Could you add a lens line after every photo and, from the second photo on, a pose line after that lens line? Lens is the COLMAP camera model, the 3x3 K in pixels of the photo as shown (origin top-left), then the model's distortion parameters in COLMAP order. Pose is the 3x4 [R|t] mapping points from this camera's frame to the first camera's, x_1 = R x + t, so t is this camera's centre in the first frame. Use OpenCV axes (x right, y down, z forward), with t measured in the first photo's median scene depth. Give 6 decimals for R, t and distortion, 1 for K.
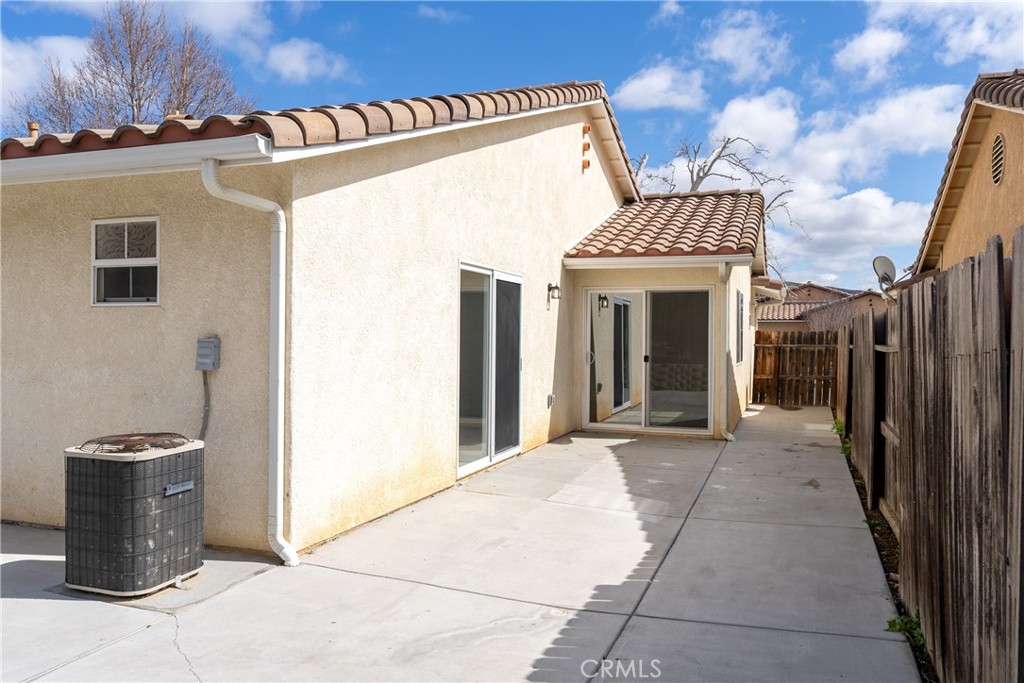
lens RADIAL K [[775.5, 0, 514.5], [0, 775.5, 337.4], [0, 0, 1]] dist [0.004168, 0.004785]
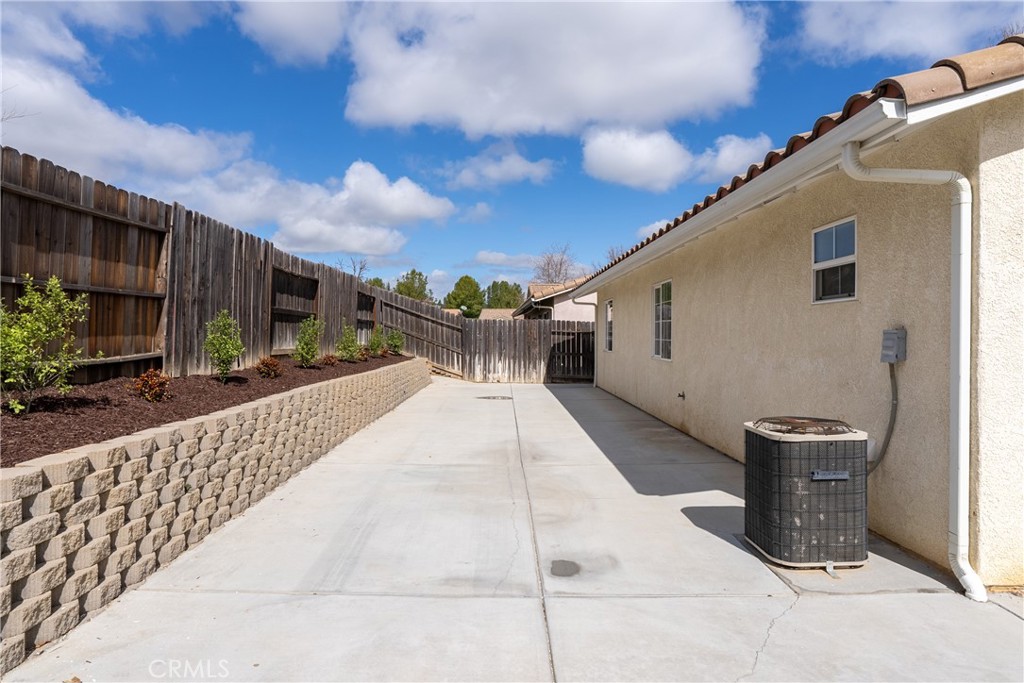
lens RADIAL K [[594.8, 0, 511.0], [0, 594.8, 337.9], [0, 0, 1]] dist [-0.006464, 0.005743]
pose [[0.346703, -0.004610, -0.937964, 0.134309], [-0.003654, 0.999974, -0.006265, 0.017551], [0.937968, 0.005599, 0.346677, 0.292229]]
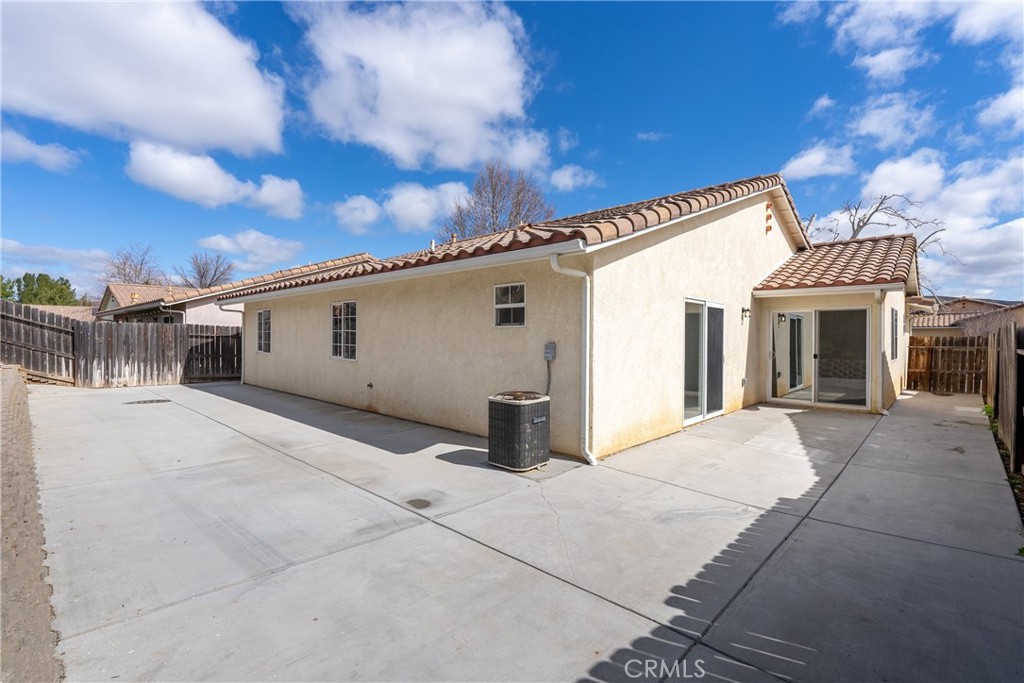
lens RADIAL K [[469.7, 0, 510.6], [0, 469.7, 338.3], [0, 0, 1]] dist [-0.004237, 0.001162]
pose [[0.918008, -0.001382, -0.396559, -0.019790], [0.000175, 0.999995, -0.003082, -0.008784], [0.396561, 0.002760, 0.918004, -0.114263]]
